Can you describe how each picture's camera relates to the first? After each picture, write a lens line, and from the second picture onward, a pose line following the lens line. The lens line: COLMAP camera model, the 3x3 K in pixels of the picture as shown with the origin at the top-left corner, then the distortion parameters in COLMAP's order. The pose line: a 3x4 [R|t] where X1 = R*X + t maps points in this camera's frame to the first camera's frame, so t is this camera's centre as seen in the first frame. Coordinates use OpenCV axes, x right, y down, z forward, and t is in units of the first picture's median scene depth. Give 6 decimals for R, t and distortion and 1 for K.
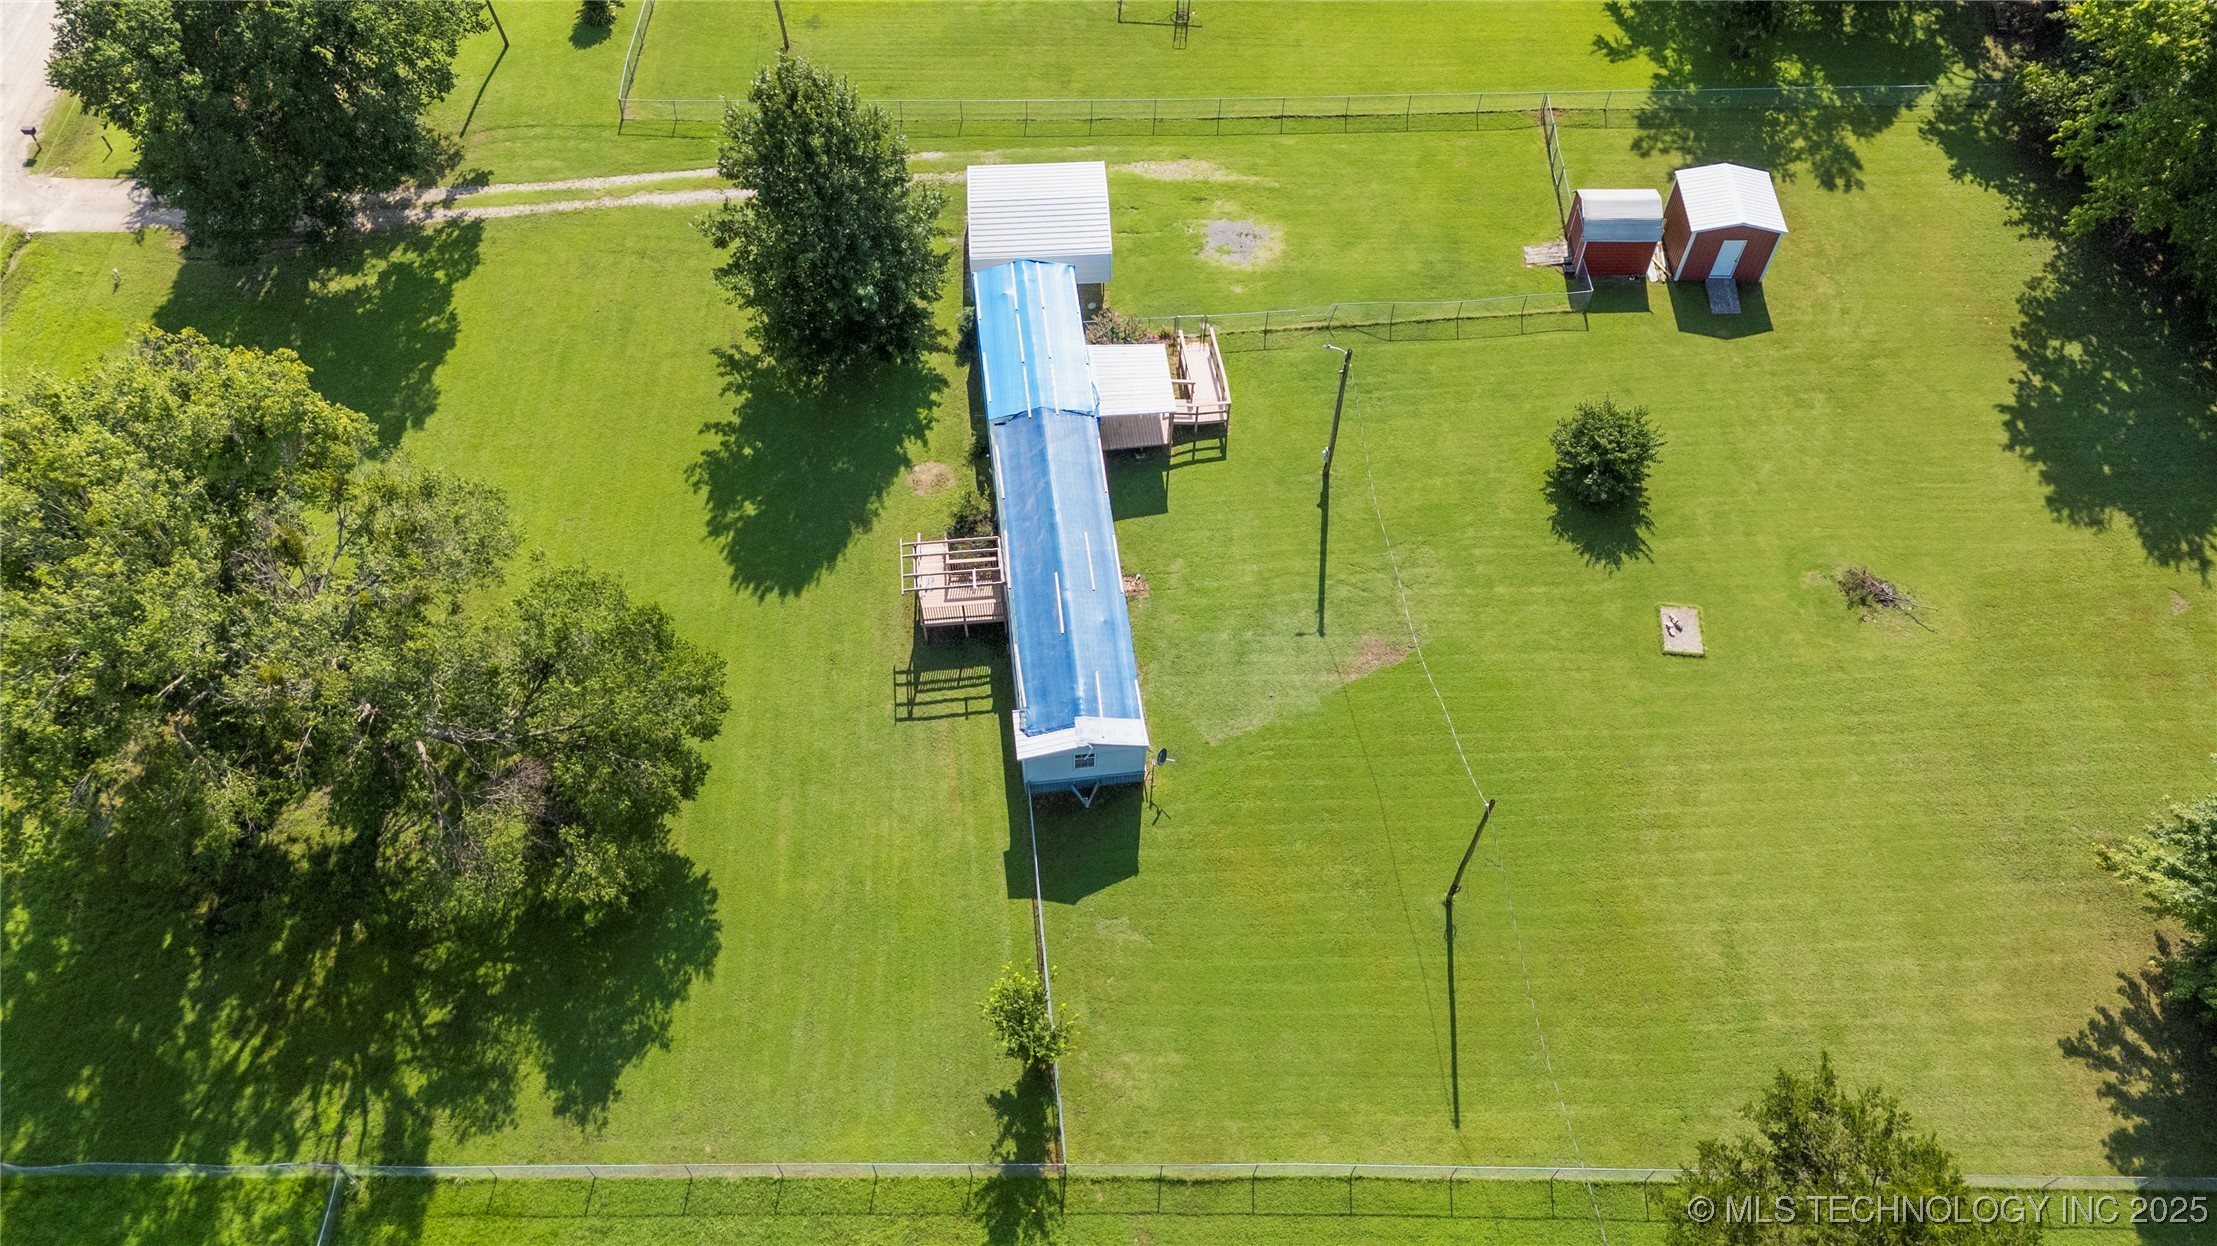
lens RADIAL K [[1631.9, 0, 1108.2], [0, 1631.9, 622.7], [0, 0, 1]] dist [0.066548, -0.066204]
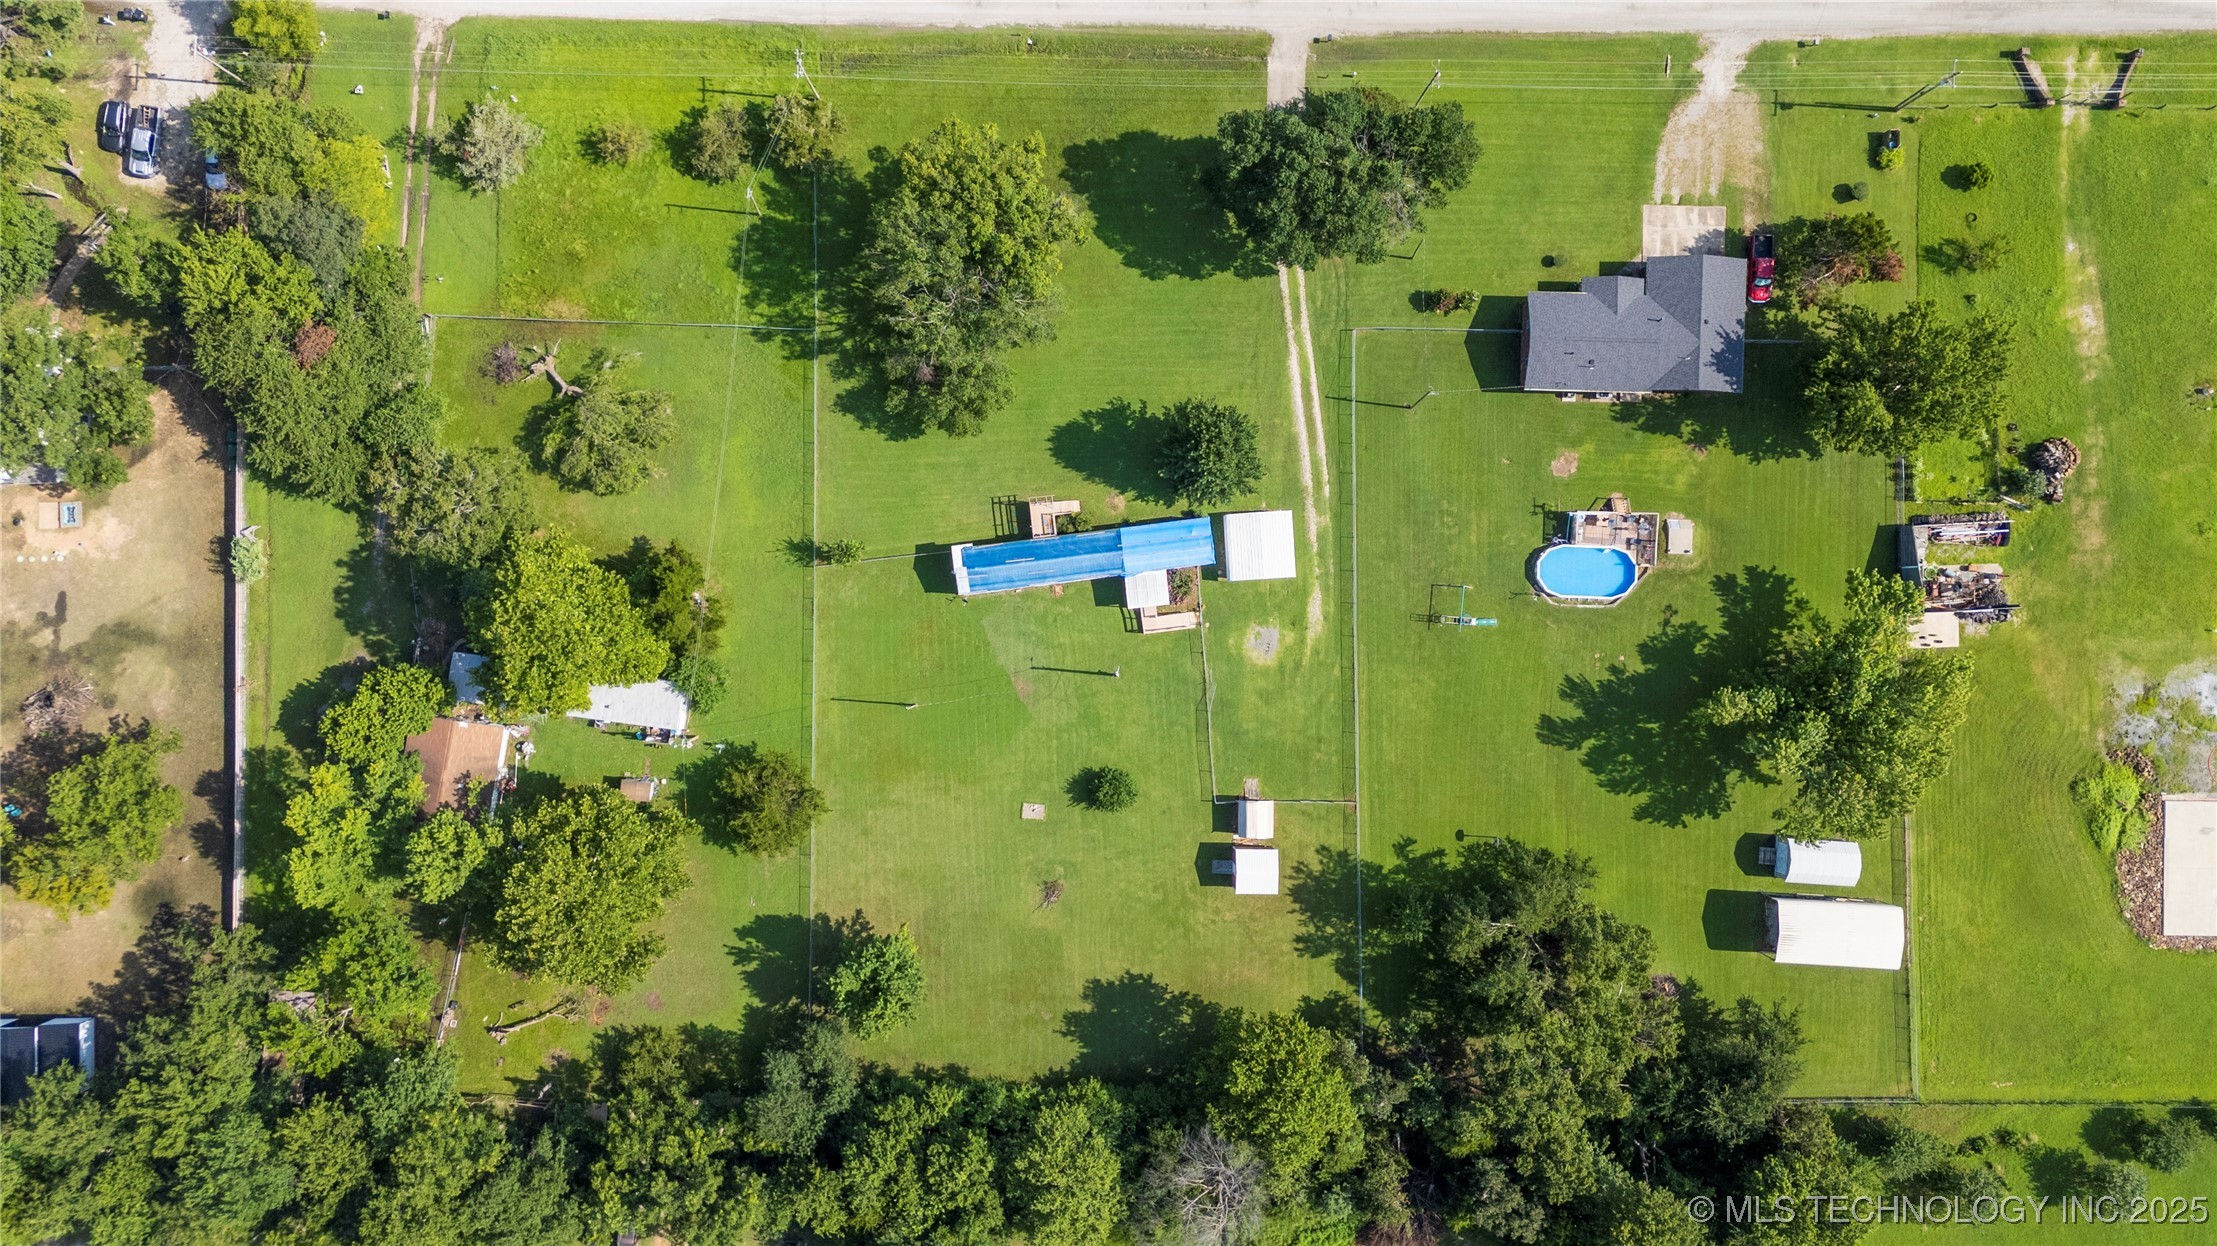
lens RADIAL K [[1631.9, 0, 1099.1], [0, 1631.9, 602.3], [0, 0, 1]] dist [0.066548, -0.066204]
pose [[0.004603, 0.999963, -0.007298, 0.048805], [-0.833252, 0.007870, 0.552838, -1.387365], [0.552875, 0.003536, 0.833257, -0.956662]]
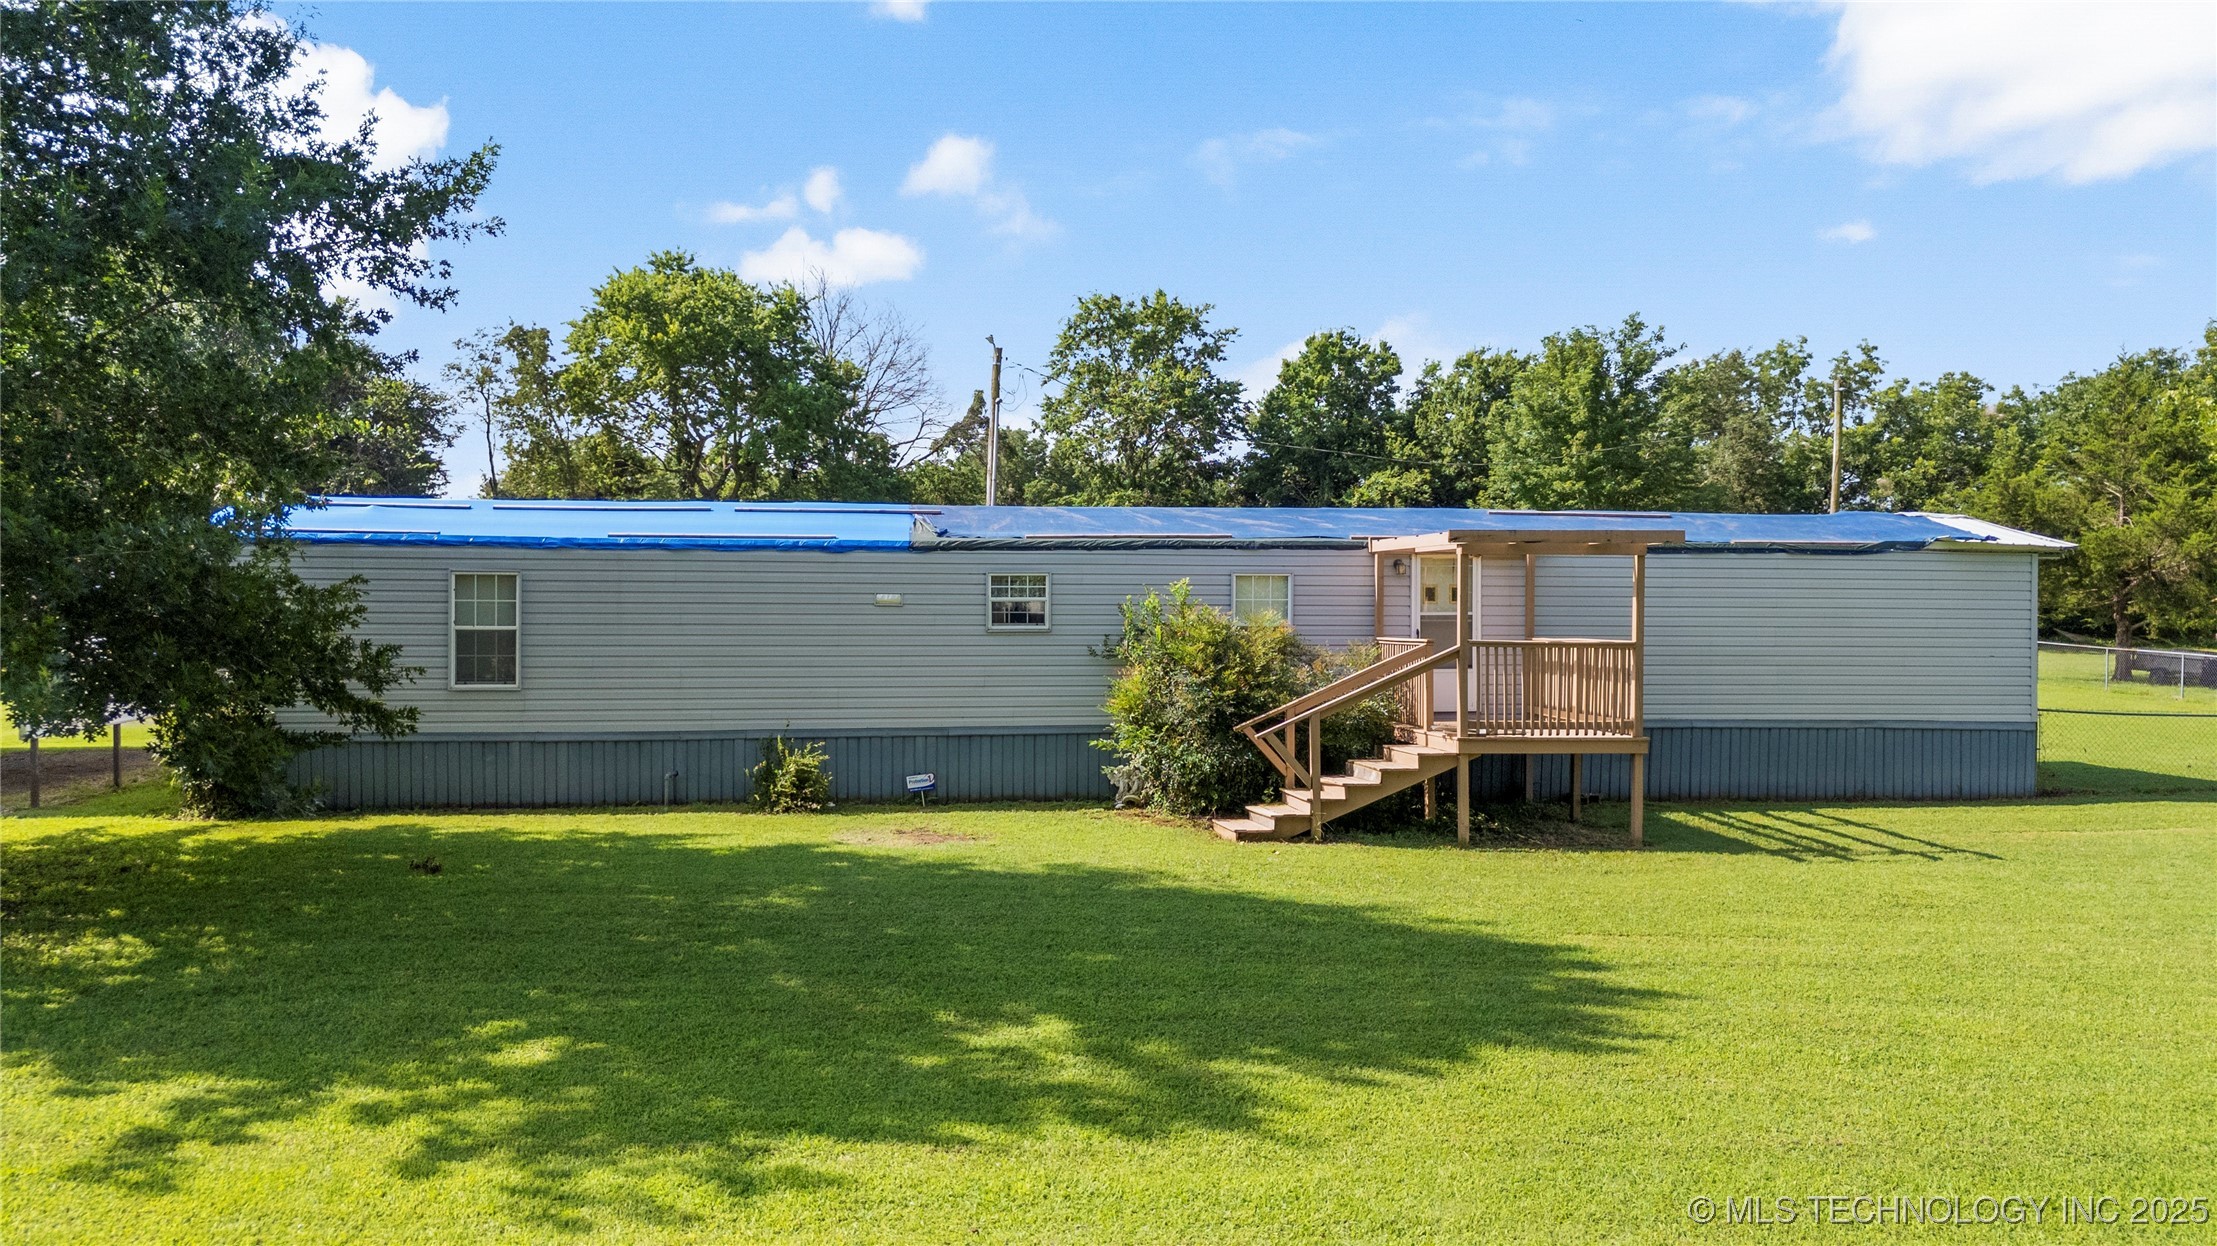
lens RADIAL K [[1631.9, 0, 1085.2], [0, 1631.9, 618.8], [0, 0, 1]] dist [0.066548, -0.066204]
pose [[-0.012468, -0.020472, 0.999713, -0.386446], [0.819844, 0.572166, 0.021941, -0.093924], [-0.572451, 0.819882, 0.009650, 0.987597]]
